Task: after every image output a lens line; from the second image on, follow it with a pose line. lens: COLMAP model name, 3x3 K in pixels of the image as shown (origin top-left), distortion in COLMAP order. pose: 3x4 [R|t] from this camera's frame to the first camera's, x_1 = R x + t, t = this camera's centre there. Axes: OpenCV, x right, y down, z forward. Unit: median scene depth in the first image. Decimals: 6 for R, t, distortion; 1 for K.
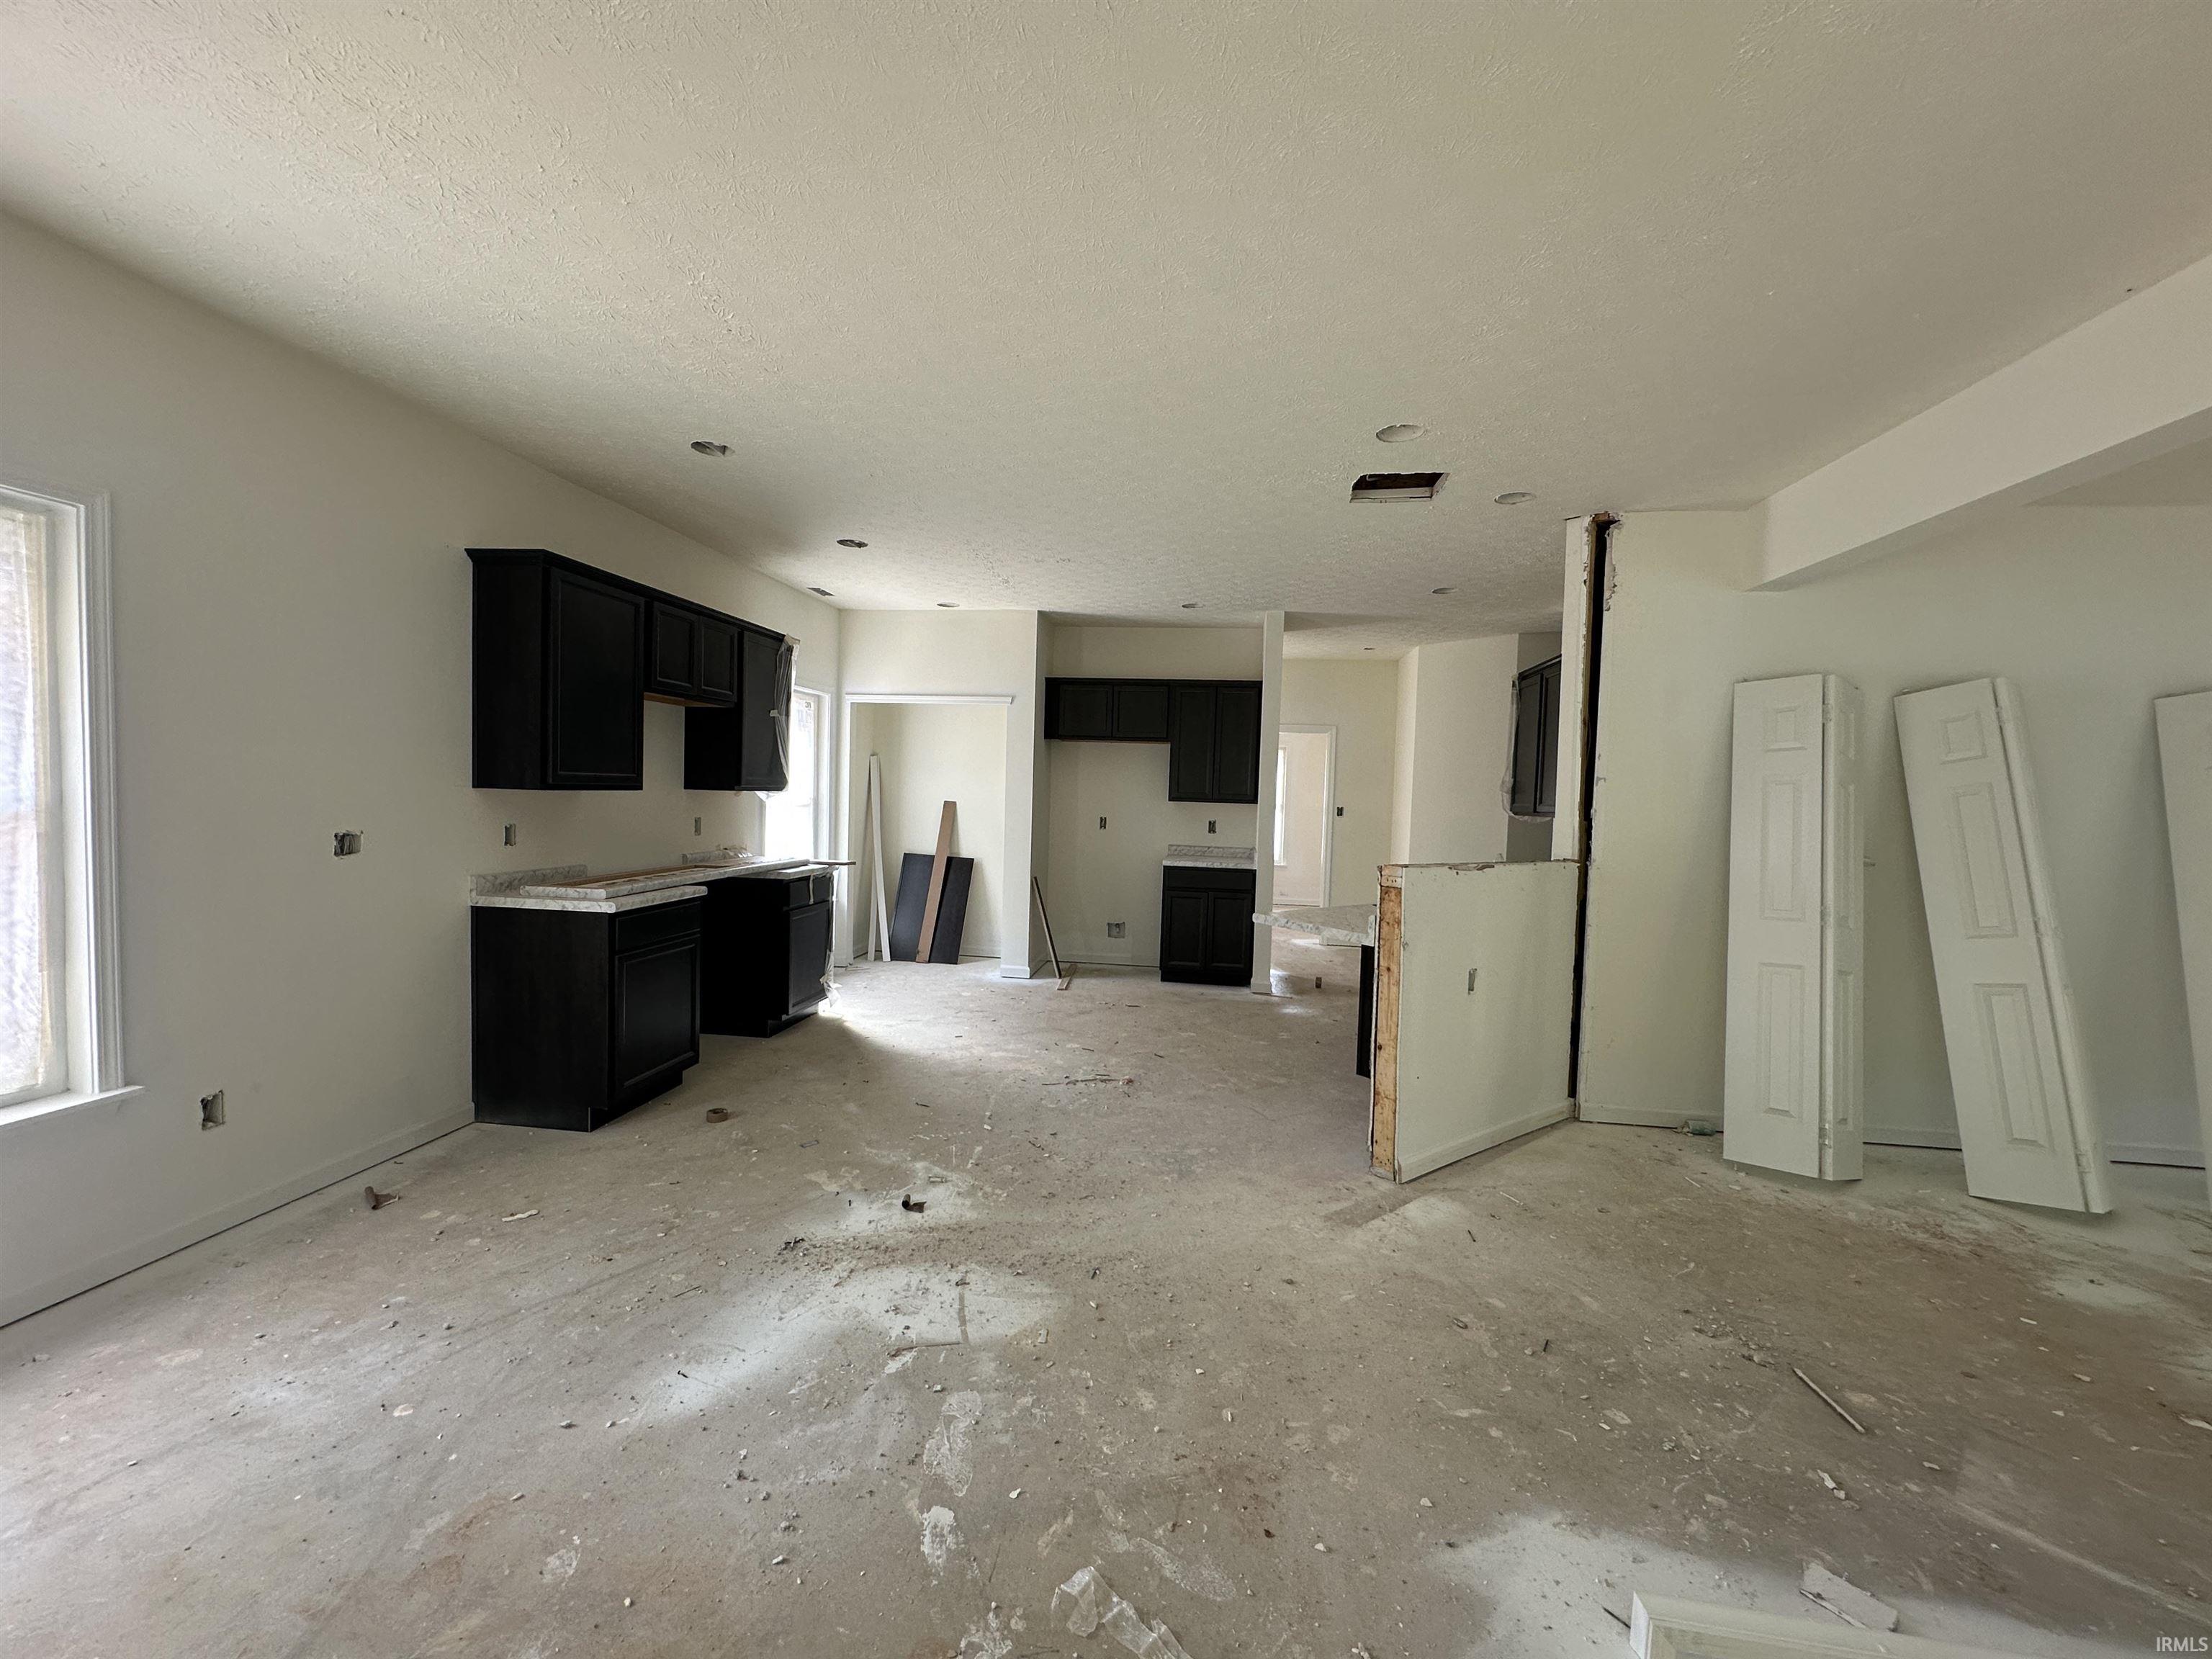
lens RADIAL K [[887.7, 0, 1105.7], [0, 887.7, 824.9], [0, 0, 1]] dist [-0.000241, -0.000010]
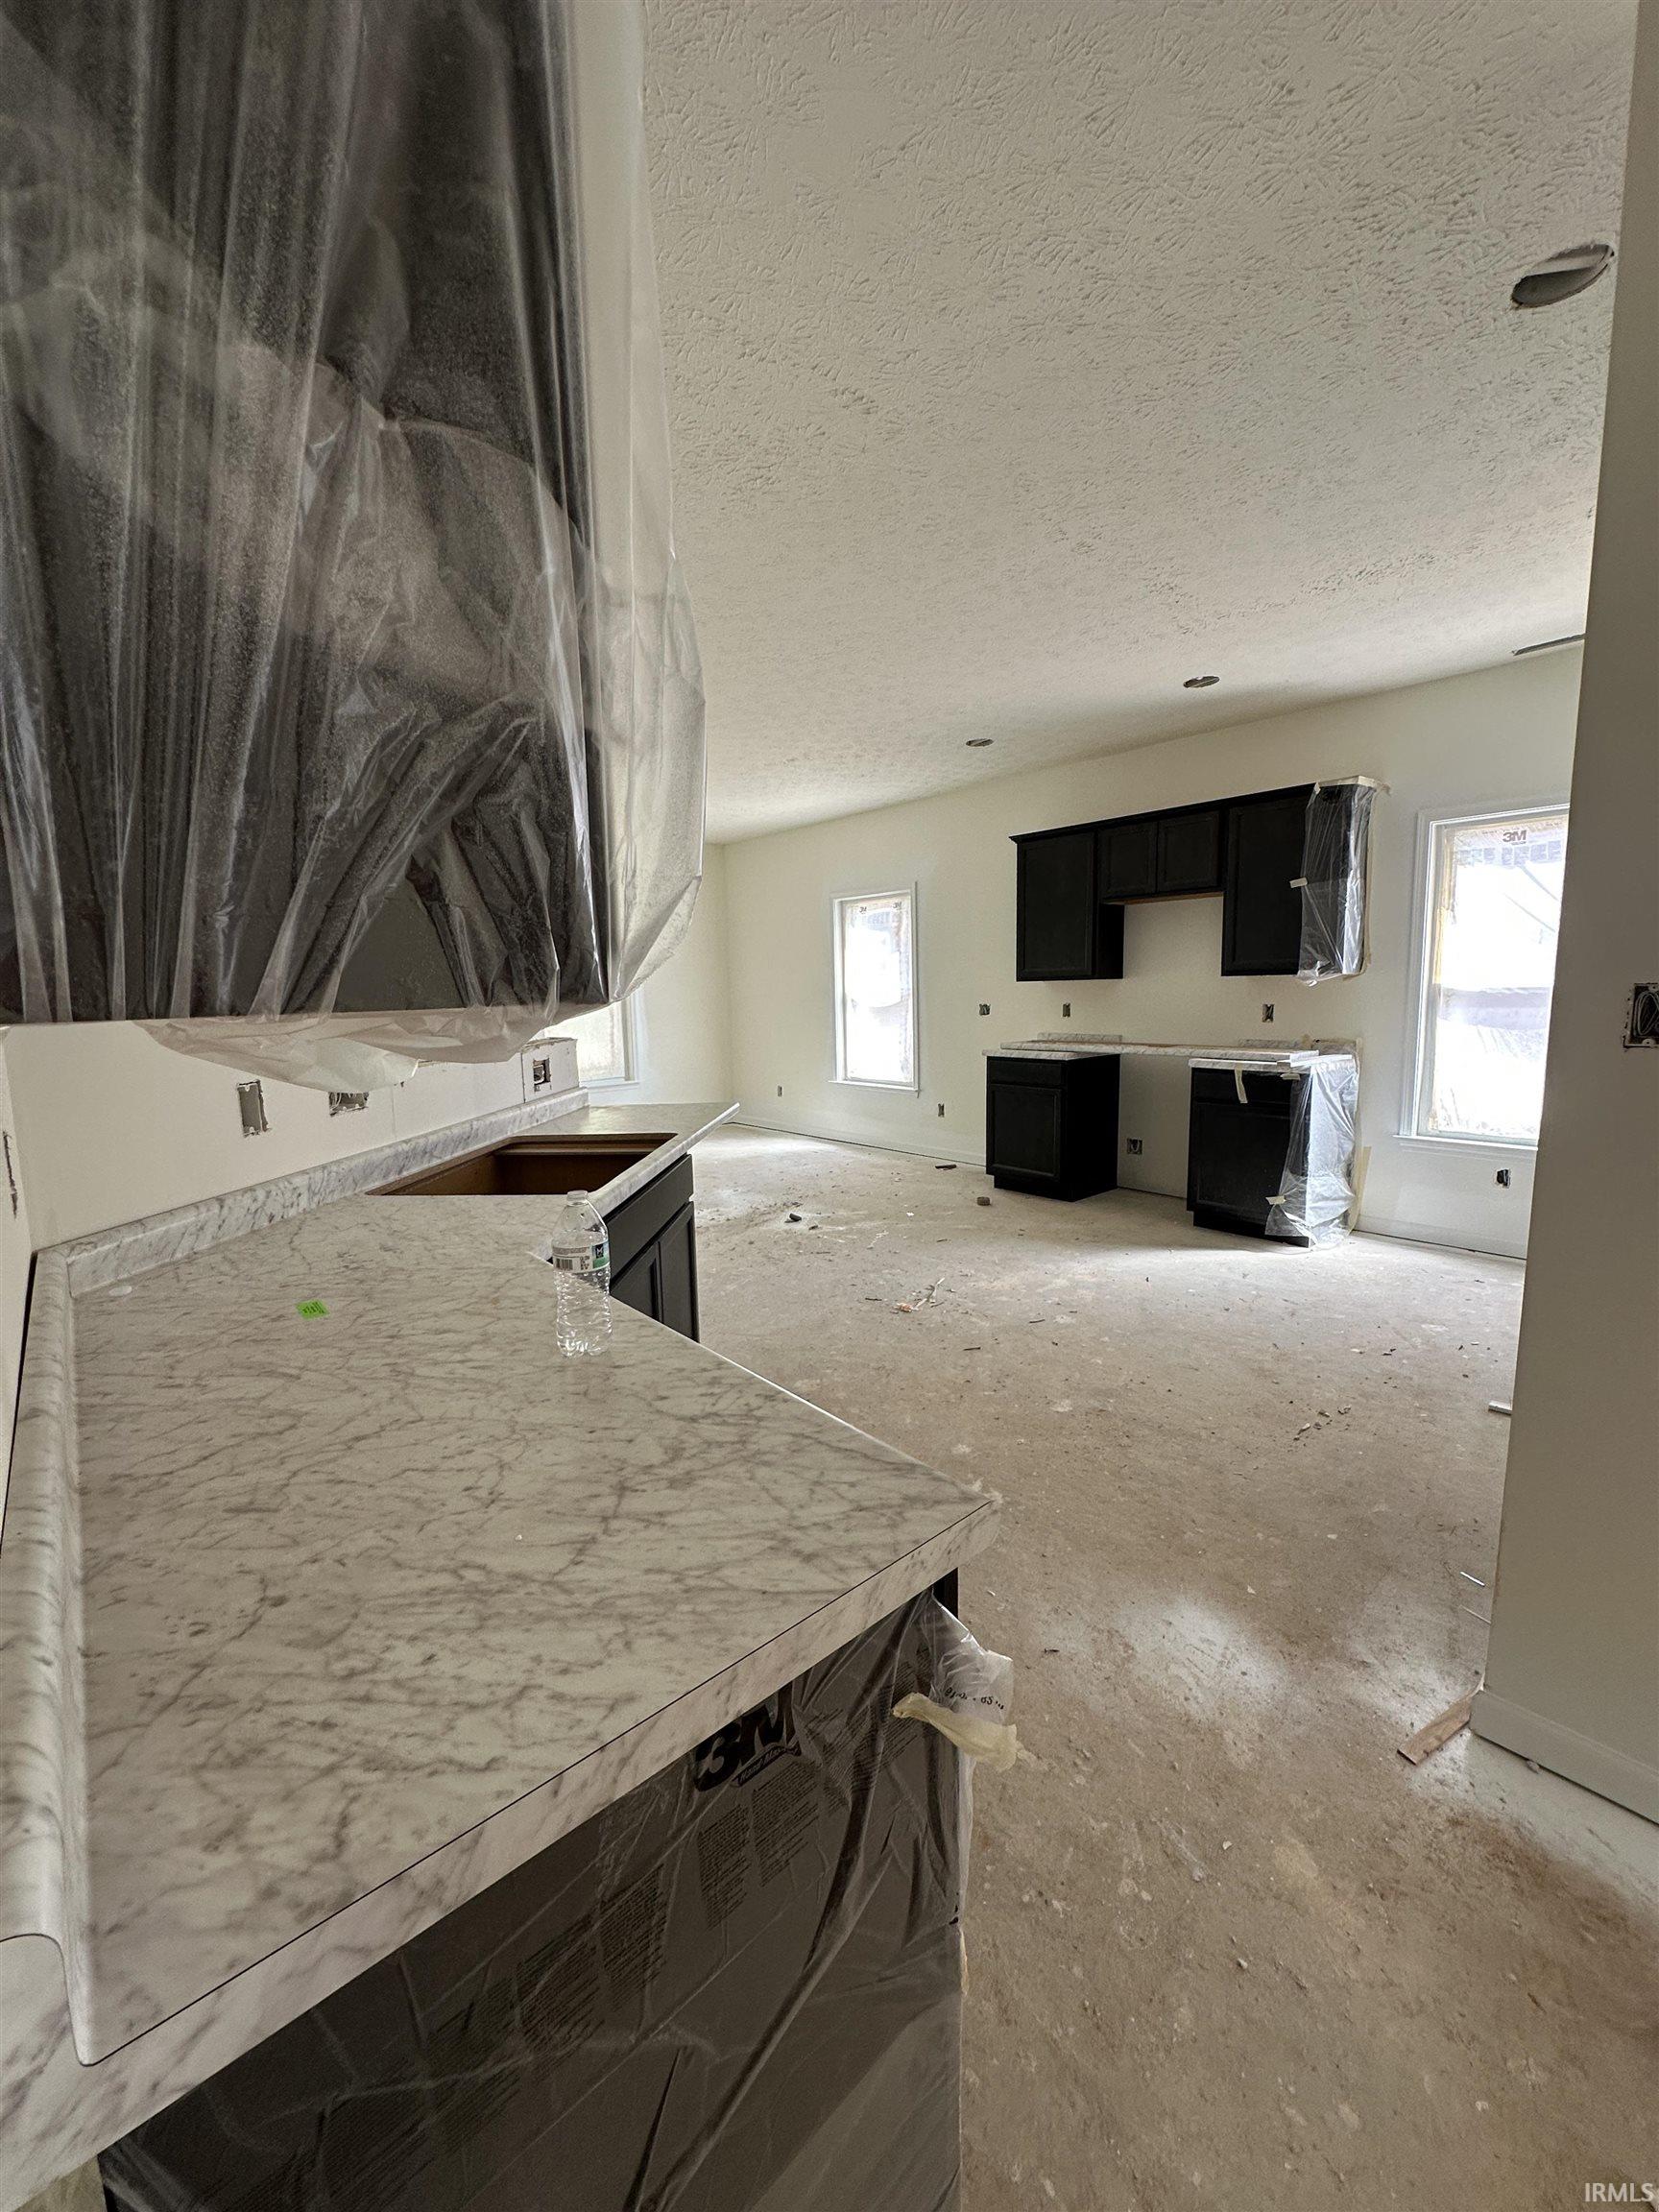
lens RADIAL K [[887.7, 0, 835.1], [0, 887.7, 1109.6], [0, 0, 1]] dist [-0.000241, -0.000010]
pose [[-0.649020, 0.089133, -0.755532, 0.694968], [-0.027807, 0.989670, 0.140642, -0.019910], [0.760263, 0.112289, -0.639837, 1.467322]]
